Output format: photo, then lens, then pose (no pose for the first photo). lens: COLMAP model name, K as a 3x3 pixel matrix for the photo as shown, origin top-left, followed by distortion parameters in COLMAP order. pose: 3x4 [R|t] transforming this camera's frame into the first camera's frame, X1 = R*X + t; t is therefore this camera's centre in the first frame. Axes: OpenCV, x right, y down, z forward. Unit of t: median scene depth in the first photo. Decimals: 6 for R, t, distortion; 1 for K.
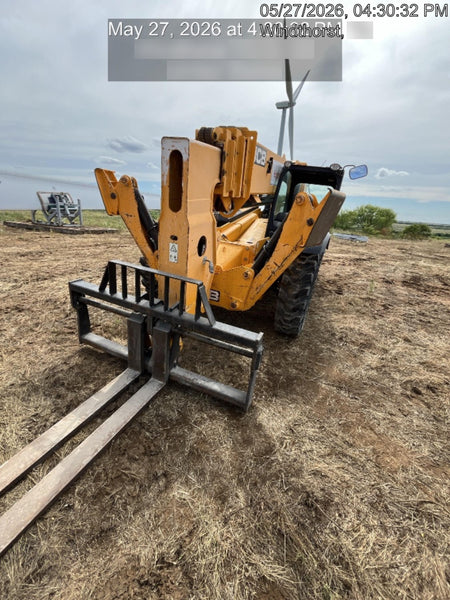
lens RADIAL K [[252.1, 0, 221.8], [0, 252.1, 299.8], [0, 0, 1]] dist [-0.001186, 0.000484]
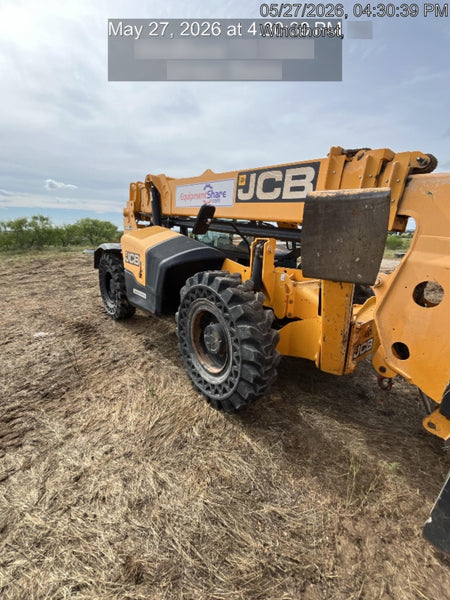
lens RADIAL K [[252.7, 0, 223.7], [0, 252.7, 299.1], [0, 0, 1]] dist [-0.000004, 0.001260]
pose [[0.461047, -0.294423, 0.837109, -1.242061], [0.329305, 0.932759, 0.146696, -0.599136], [-0.824011, 0.208030, 0.527000, 1.245526]]
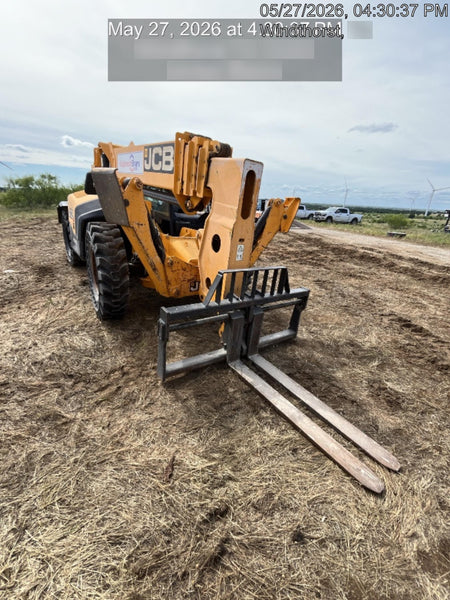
lens RADIAL K [[252.1, 0, 226.3], [0, 252.1, 300.5], [0, 0, 1]] dist [-0.001186, 0.000484]
pose [[0.519067, -0.354971, 0.777538, -1.267627], [0.274668, 0.930708, 0.241536, -0.287451], [-0.809400, 0.088191, 0.580599, 0.378090]]
